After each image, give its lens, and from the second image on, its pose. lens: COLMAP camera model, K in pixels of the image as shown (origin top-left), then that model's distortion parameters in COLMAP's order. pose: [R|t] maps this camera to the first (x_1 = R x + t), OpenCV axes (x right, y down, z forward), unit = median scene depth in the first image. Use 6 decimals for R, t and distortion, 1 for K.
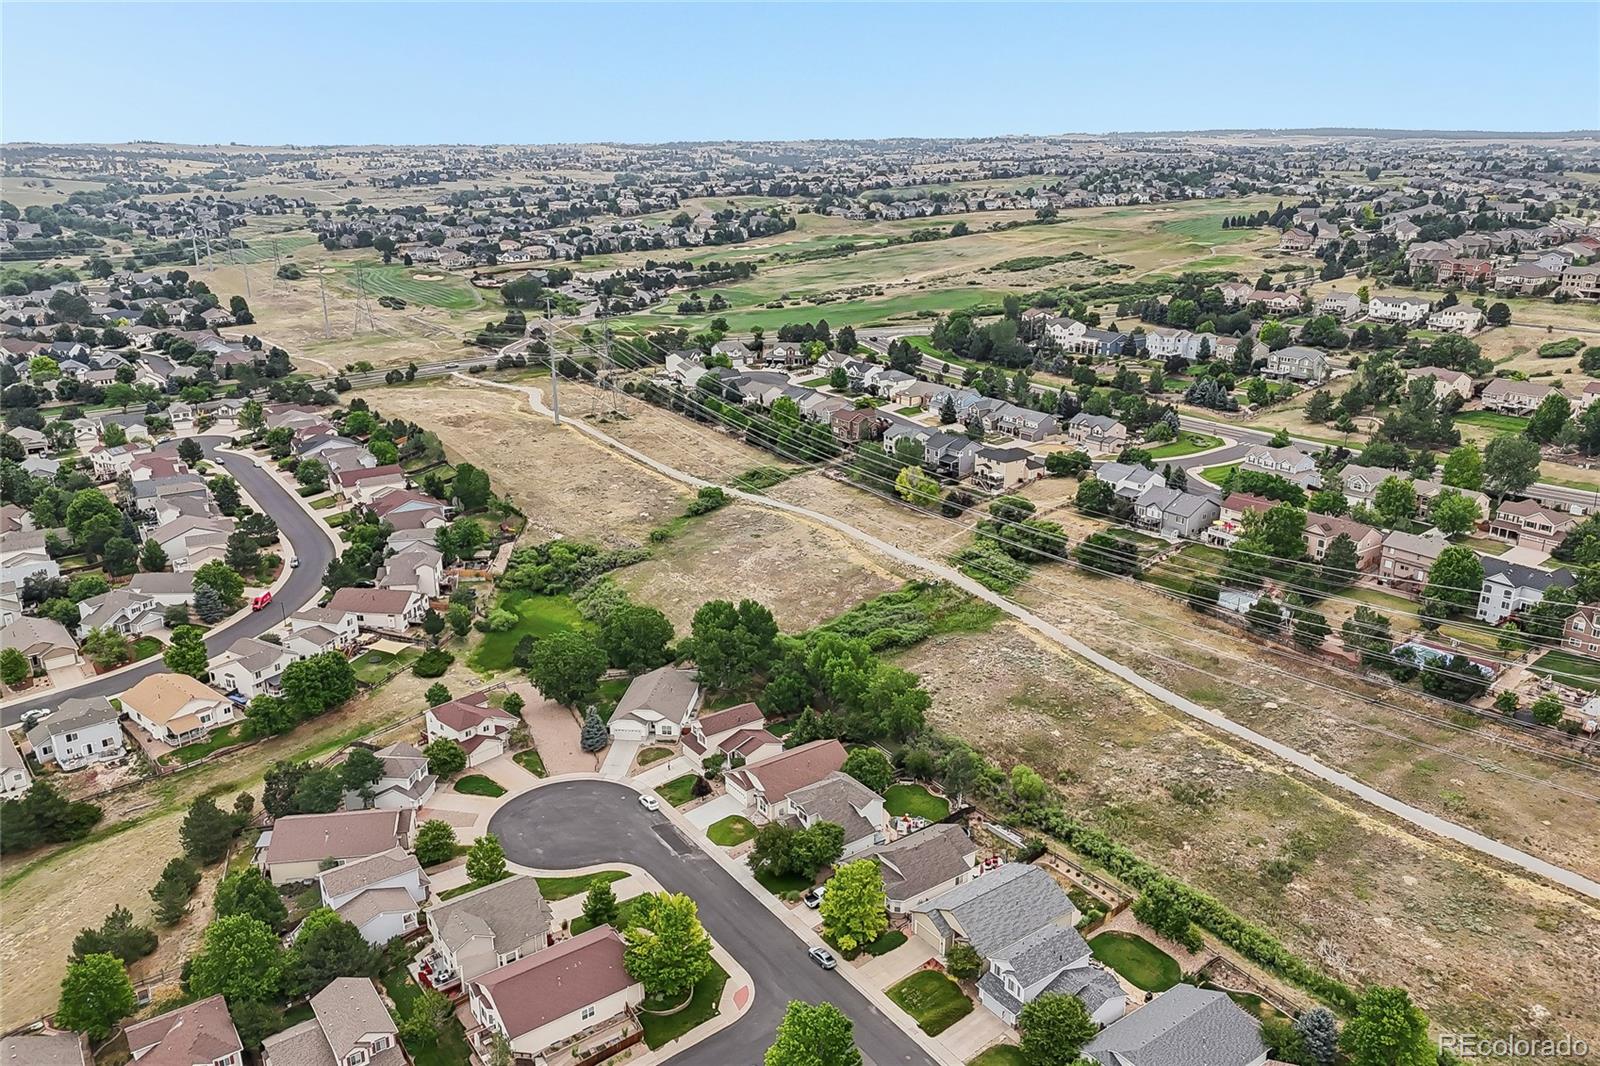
lens RADIAL K [[1174.0, 0, 800.0], [0, 1174.0, 533.0], [0, 0, 1]] dist [0.091053, -0.098493]
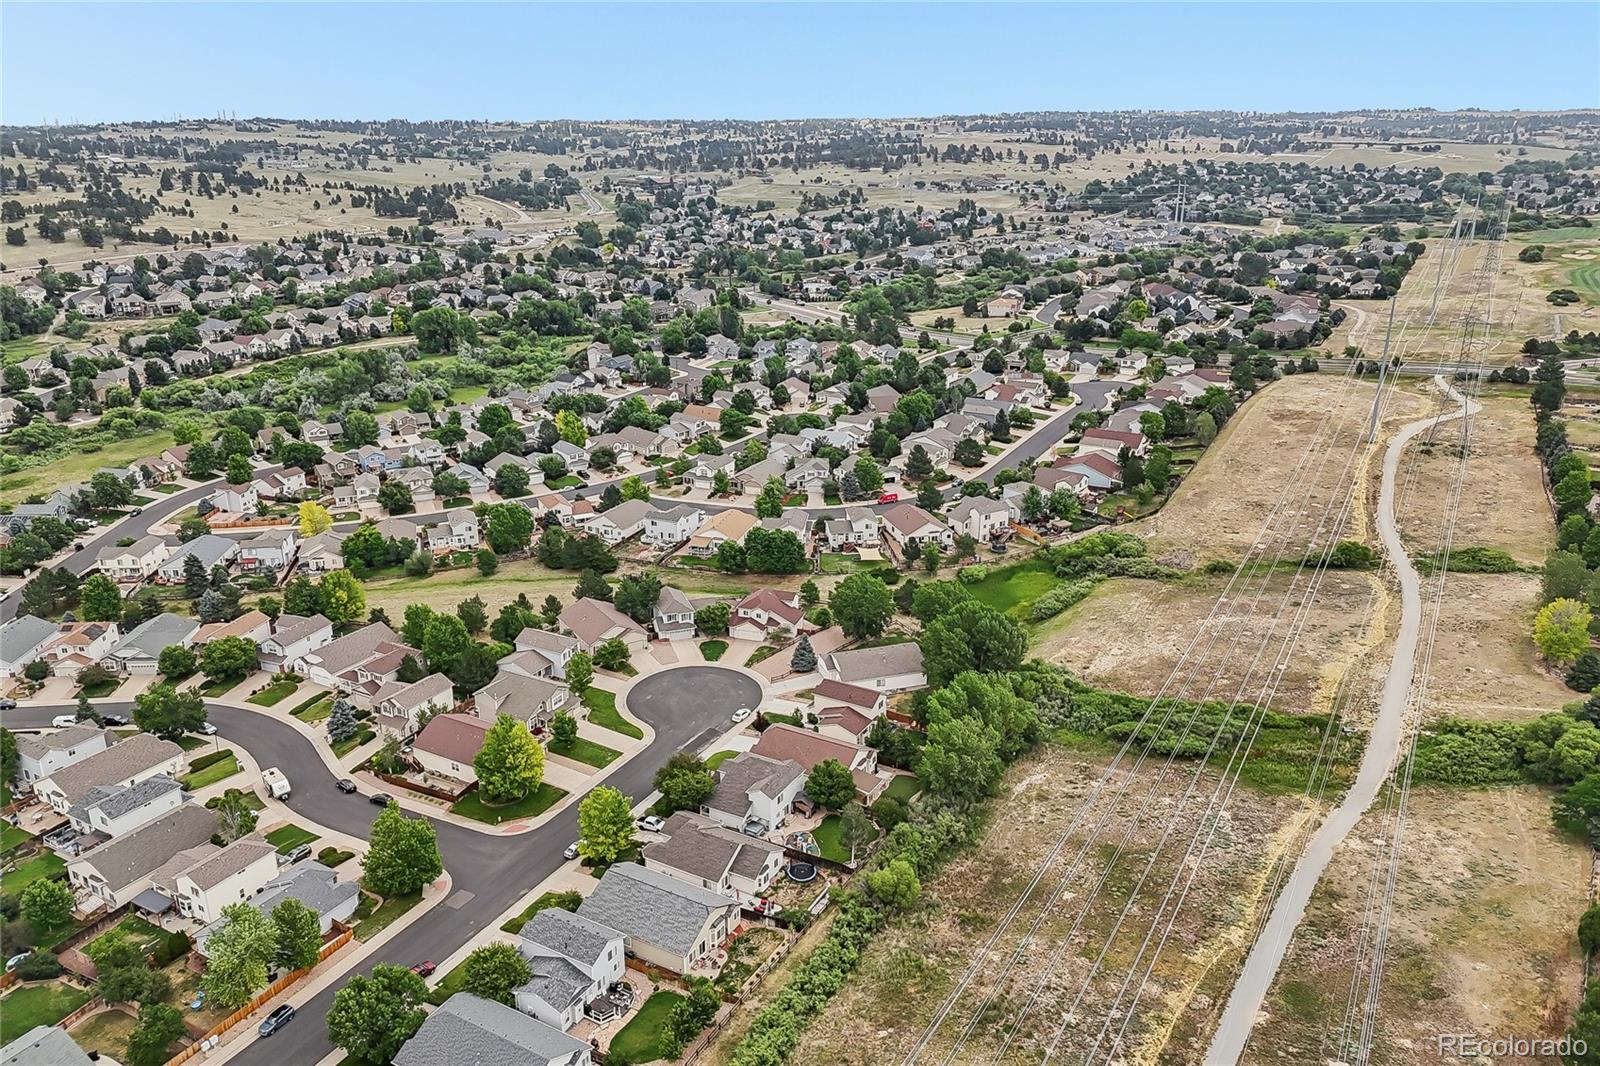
lens RADIAL K [[1174.0, 0, 800.0], [0, 1174.0, 533.0], [0, 0, 1]] dist [0.091053, -0.098493]
pose [[0.417392, 0.300014, -0.857774, 0.741488], [-0.279115, 0.940626, 0.193176, -0.155059], [0.864800, 0.158788, 0.476348, 0.442546]]
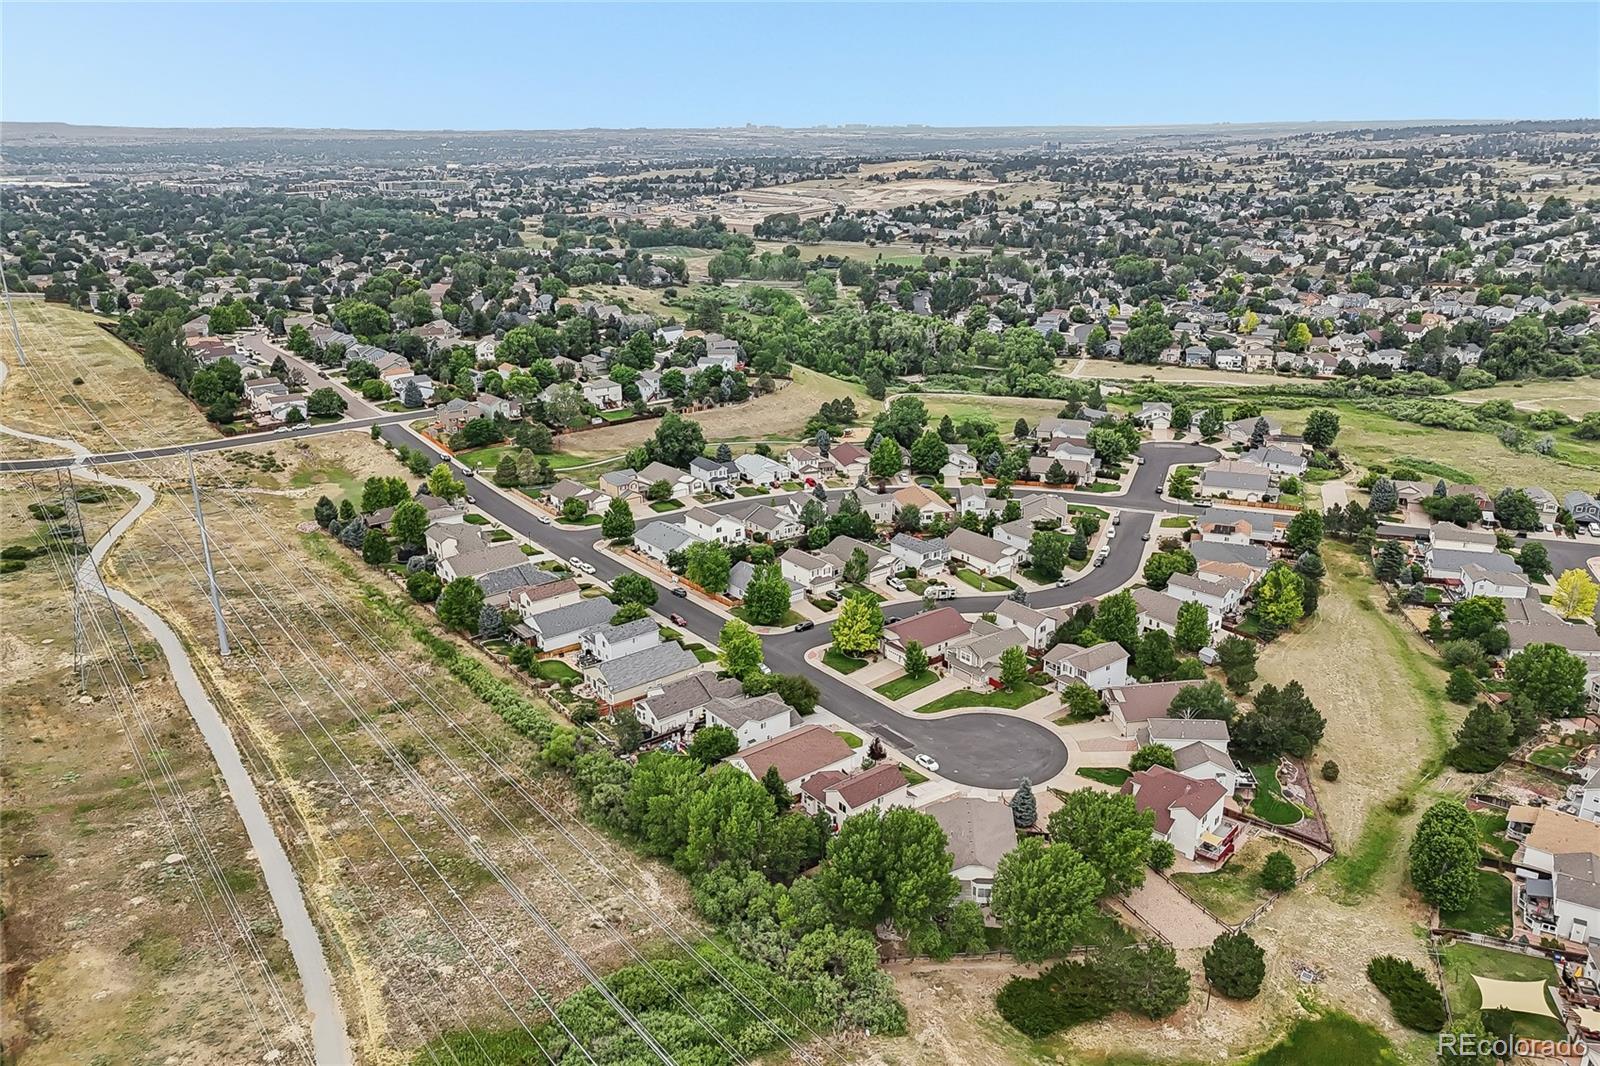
lens RADIAL K [[1174.0, 0, 800.0], [0, 1174.0, 533.0], [0, 0, 1]] dist [0.091053, -0.098493]
pose [[-0.999339, 0.023598, -0.027640, 0.006452], [0.001811, 0.791919, 0.610623, -0.510543], [0.036298, 0.610170, -0.791439, 1.542799]]
